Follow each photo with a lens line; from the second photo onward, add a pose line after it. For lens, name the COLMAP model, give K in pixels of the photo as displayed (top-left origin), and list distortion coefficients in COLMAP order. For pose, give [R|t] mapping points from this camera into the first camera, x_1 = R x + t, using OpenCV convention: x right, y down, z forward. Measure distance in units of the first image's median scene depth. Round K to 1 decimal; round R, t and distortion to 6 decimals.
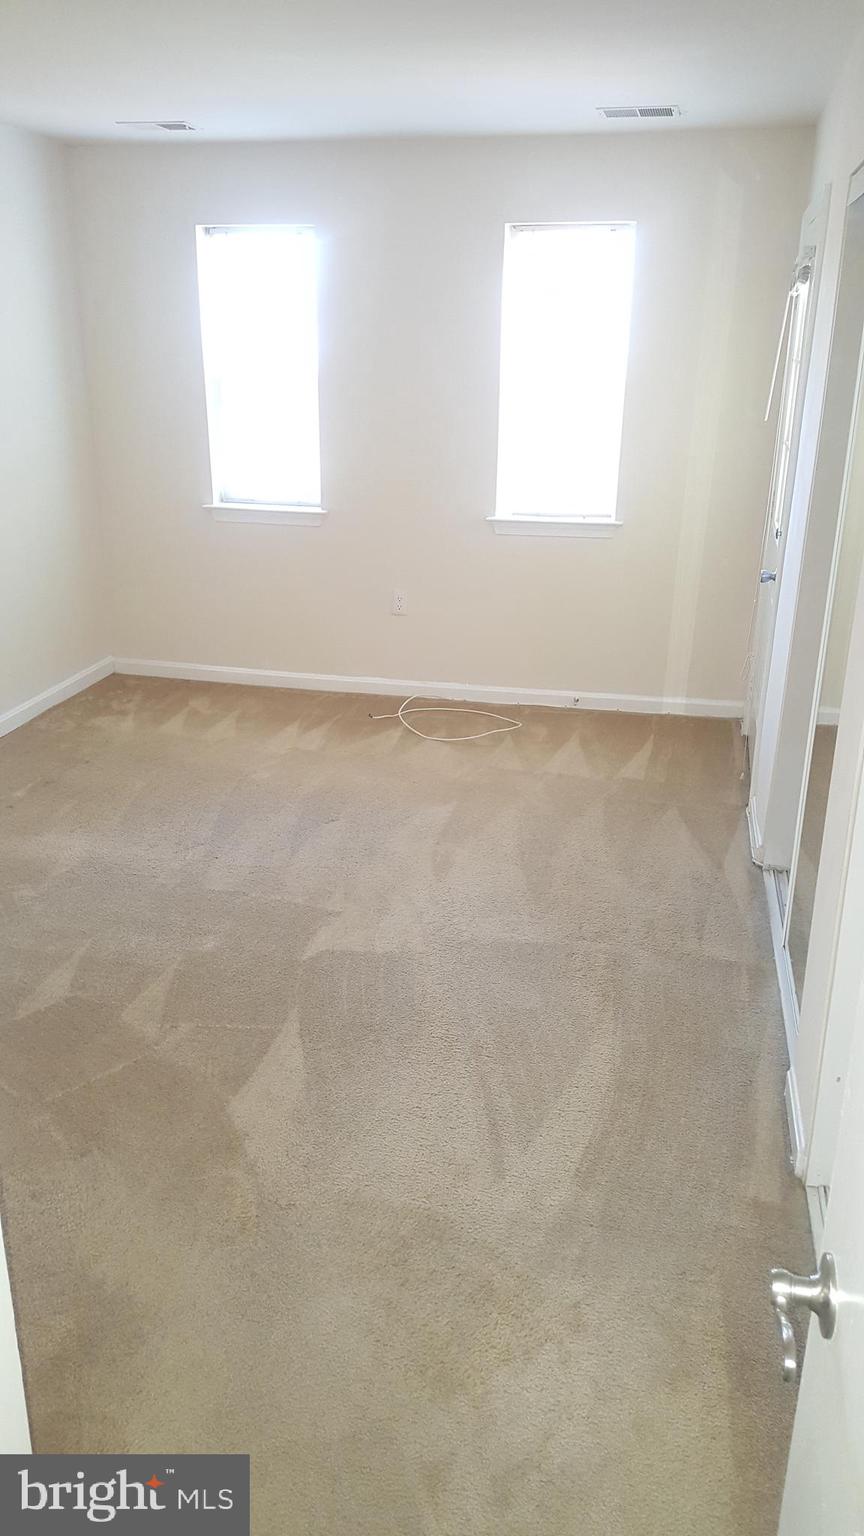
lens RADIAL K [[1132.4, 0, 432.0], [0, 1132.4, 768.0], [0, 0, 1]] dist [0.100429, -0.203974]
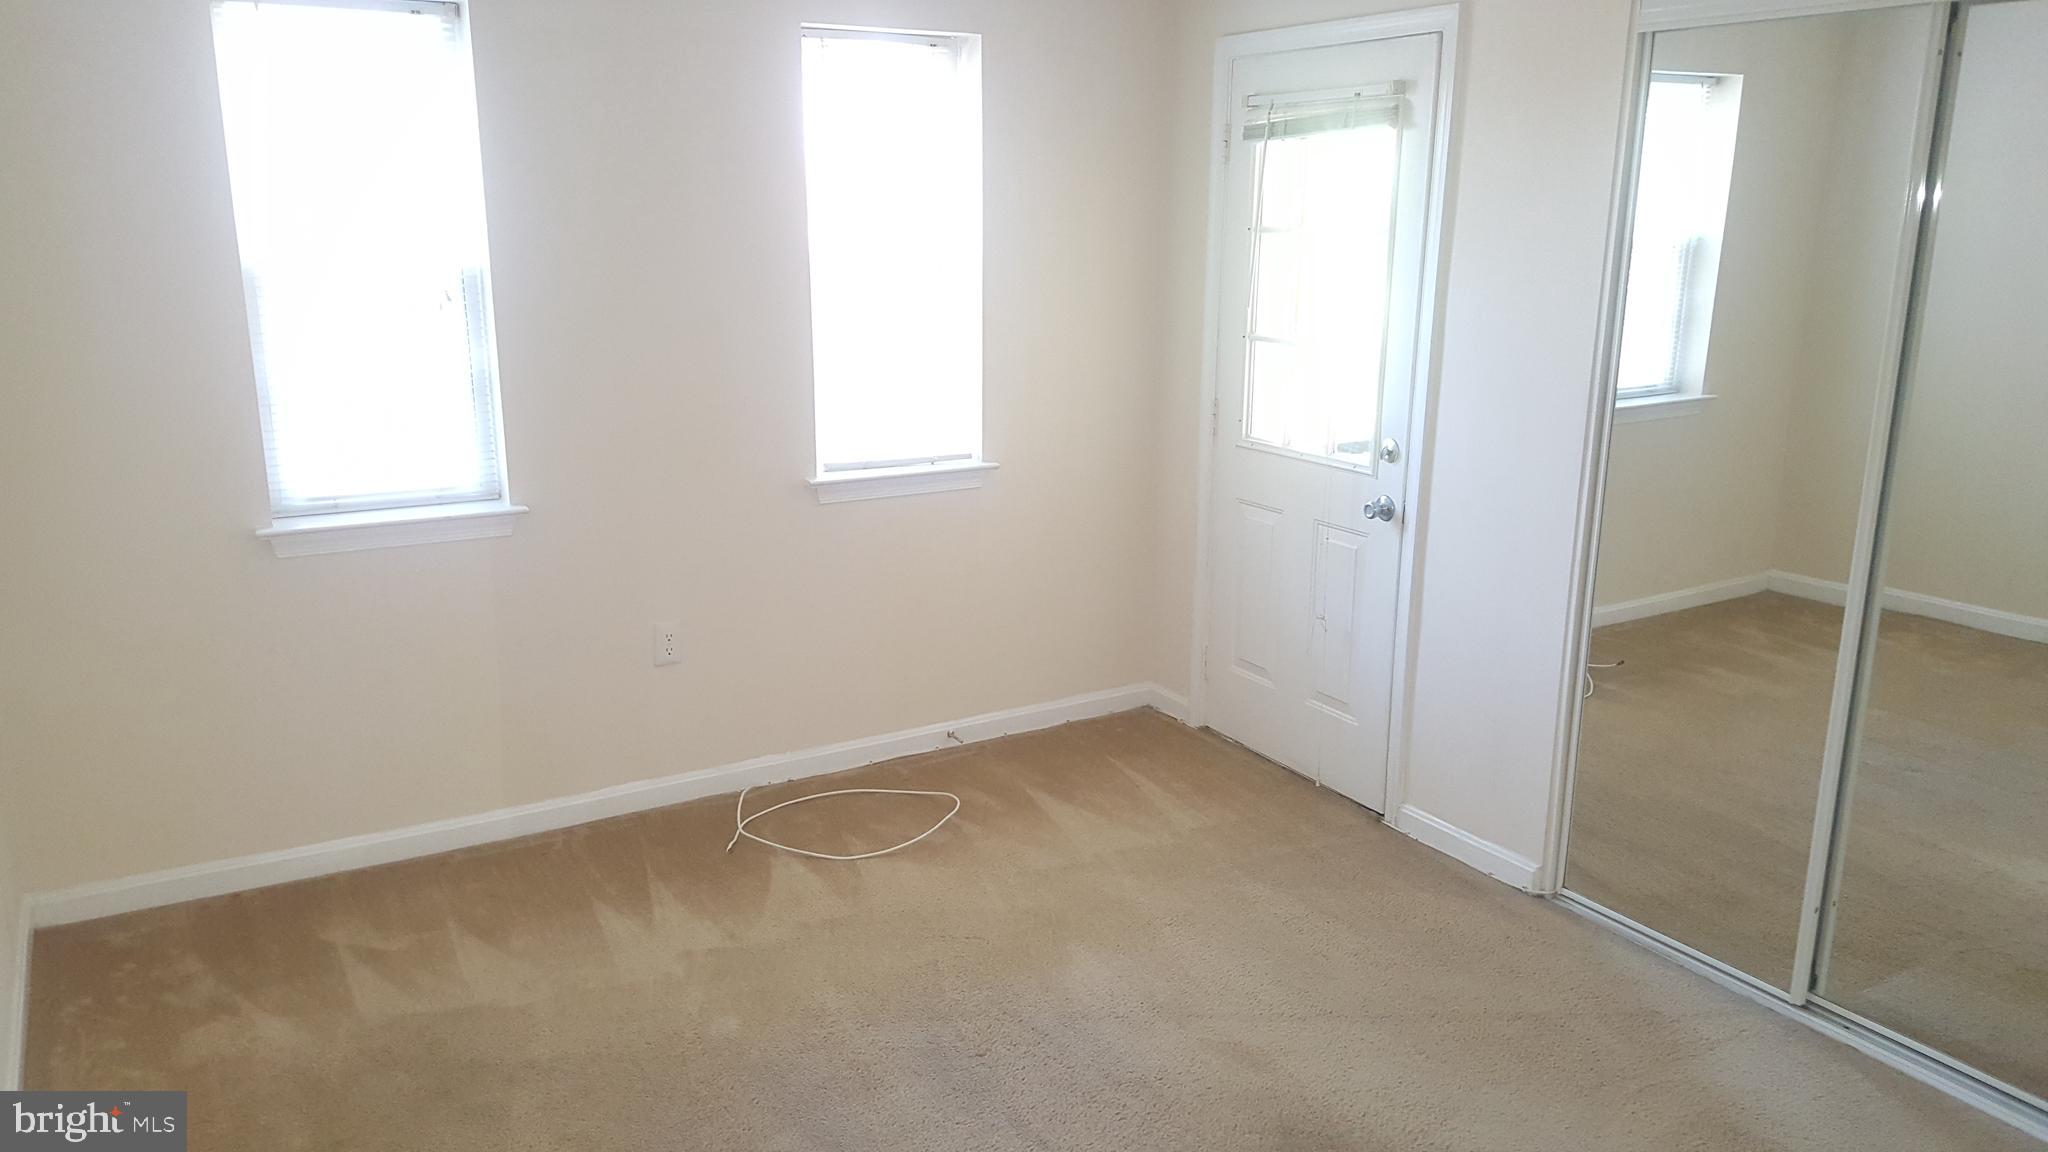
lens RADIAL K [[1509.8, 0, 1024.0], [0, 1509.8, 576.0], [0, 0, 1]] dist [0.100429, -0.203974]
pose [[0.715717, -0.167284, 0.678059, -0.431451], [0.239447, 0.970819, -0.013235, -0.131913], [-0.656059, 0.171831, 0.734888, 0.334231]]
